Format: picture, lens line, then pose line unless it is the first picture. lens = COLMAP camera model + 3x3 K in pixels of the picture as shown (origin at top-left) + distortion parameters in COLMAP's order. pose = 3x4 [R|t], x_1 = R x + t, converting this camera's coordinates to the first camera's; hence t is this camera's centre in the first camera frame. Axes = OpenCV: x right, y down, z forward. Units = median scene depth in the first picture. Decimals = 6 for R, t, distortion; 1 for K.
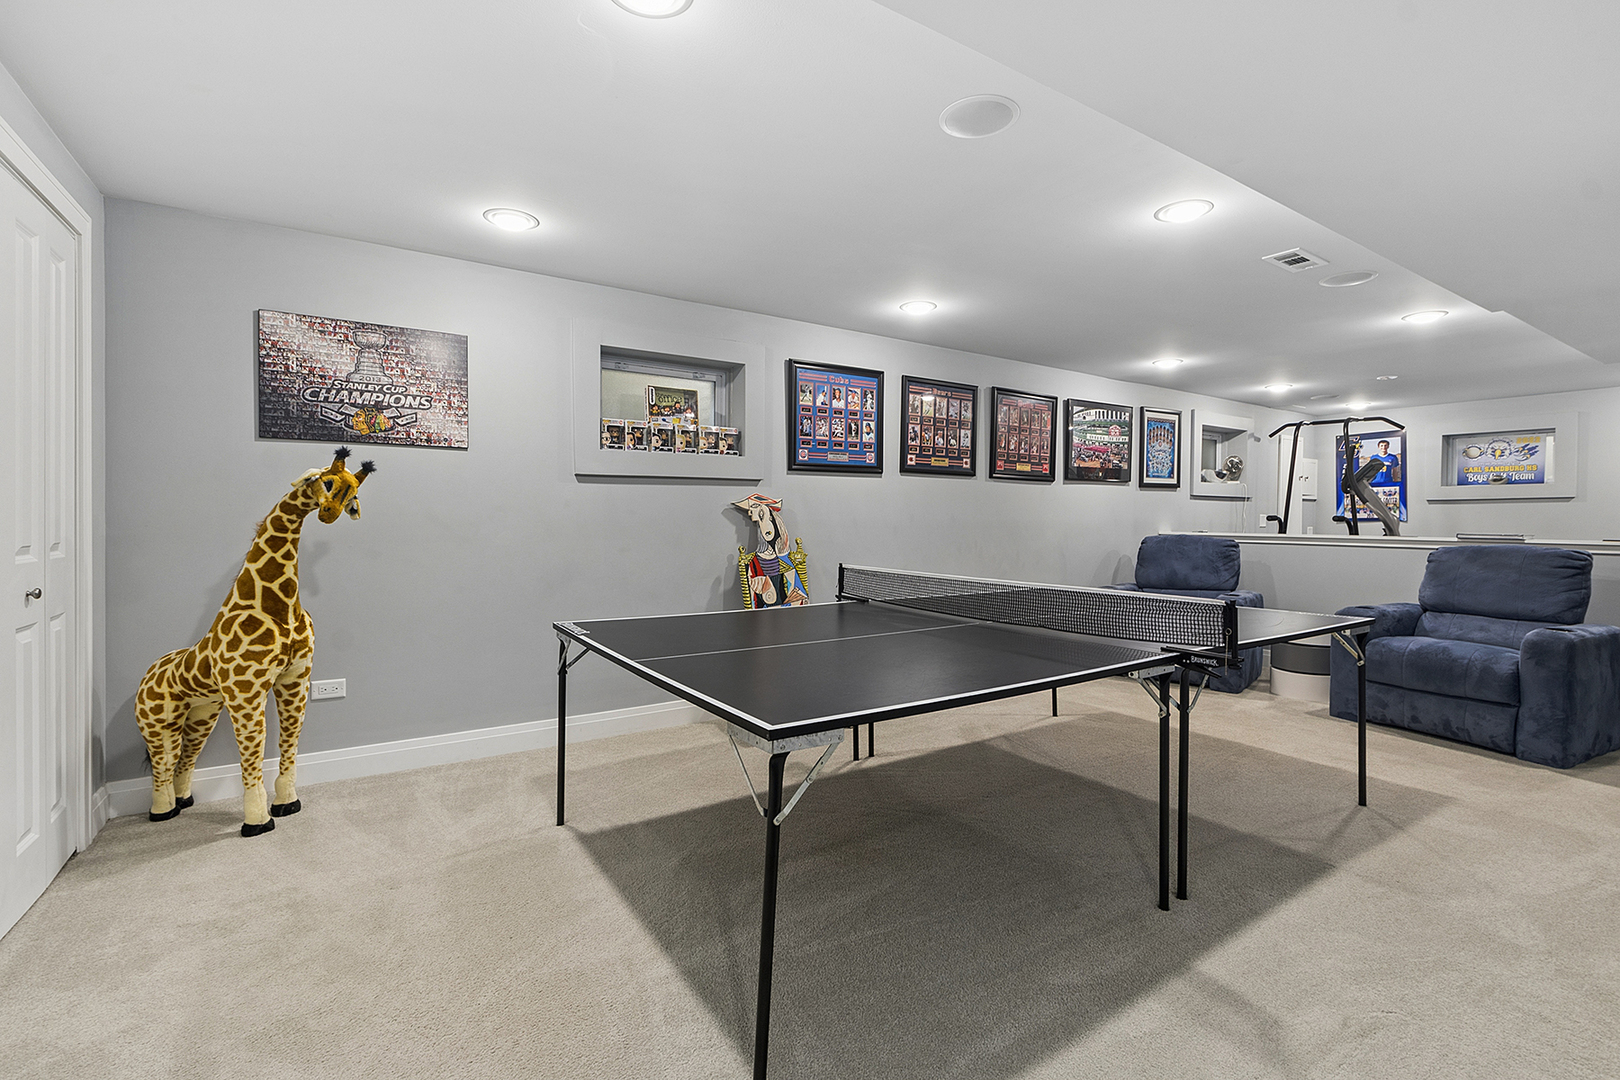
lens RADIAL K [[726.8, 0, 811.2], [0, 726.8, 528.5], [0, 0, 1]] dist [-0.016109, 0.005745]
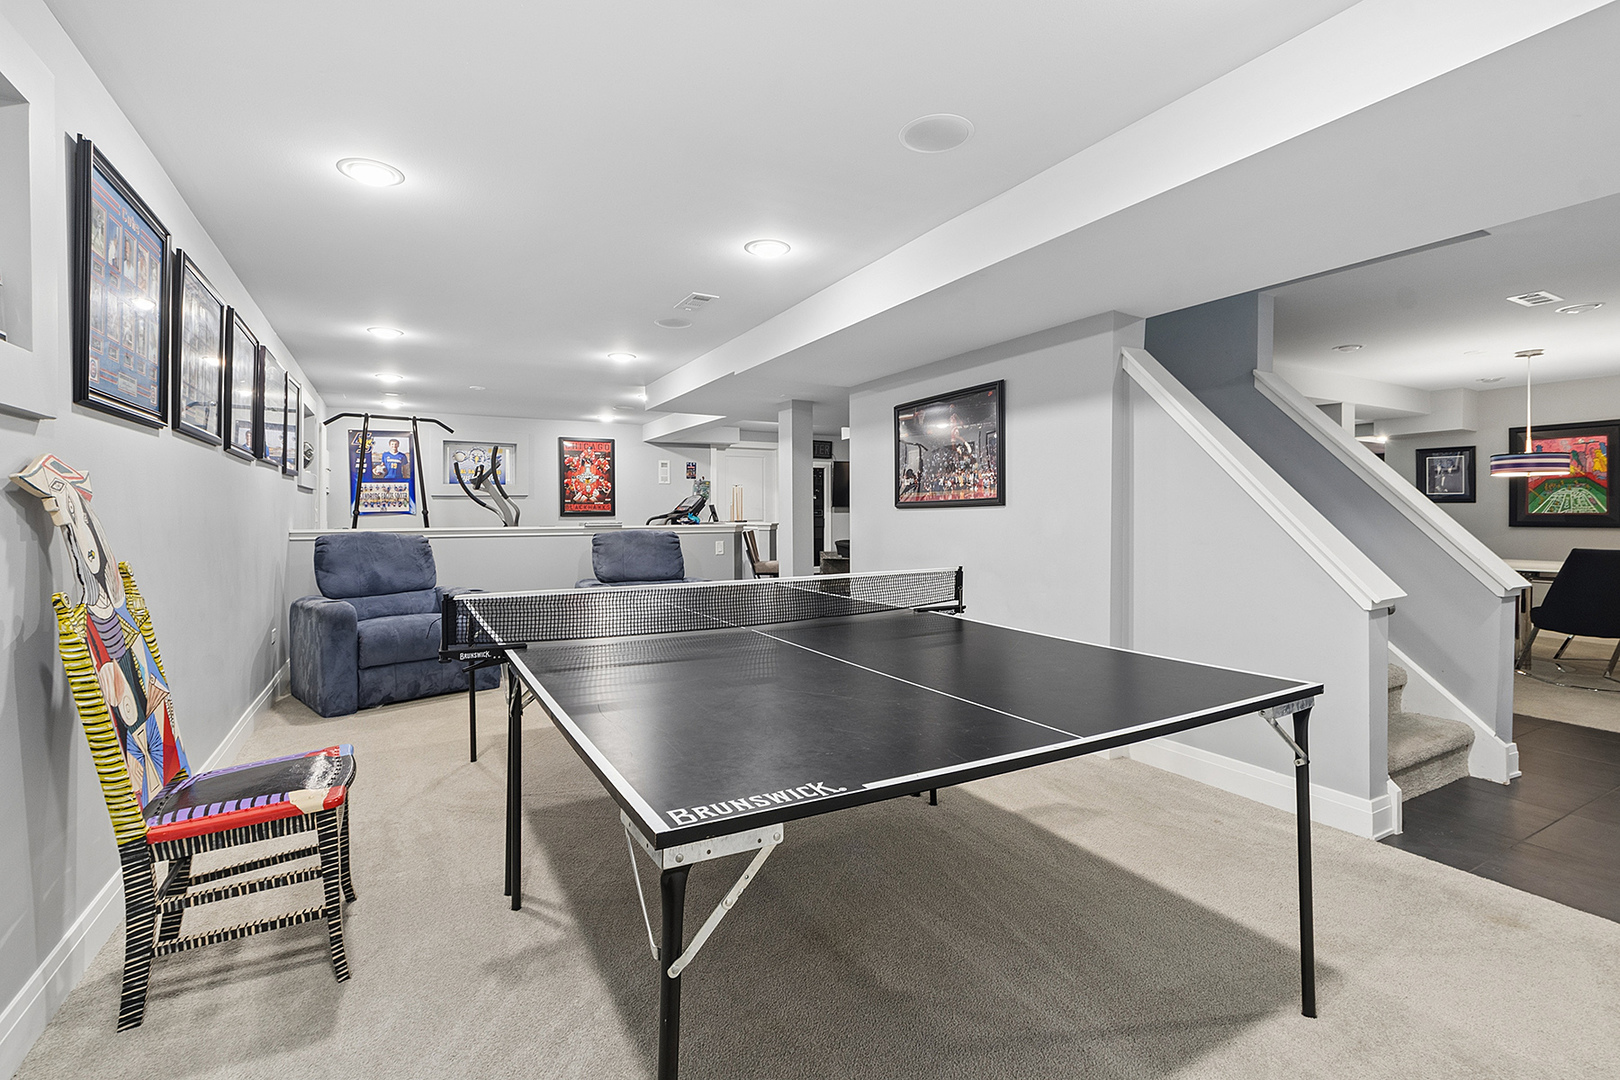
lens RADIAL K [[726.8, 0, 810.8], [0, 726.8, 513.4], [0, 0, 1]] dist [-0.016109, 0.005745]
pose [[0.061232, -0.006121, 0.998105, -0.294860], [0.017695, 0.999831, 0.005046, -0.007882], [-0.997967, 0.017353, 0.061330, 0.391667]]
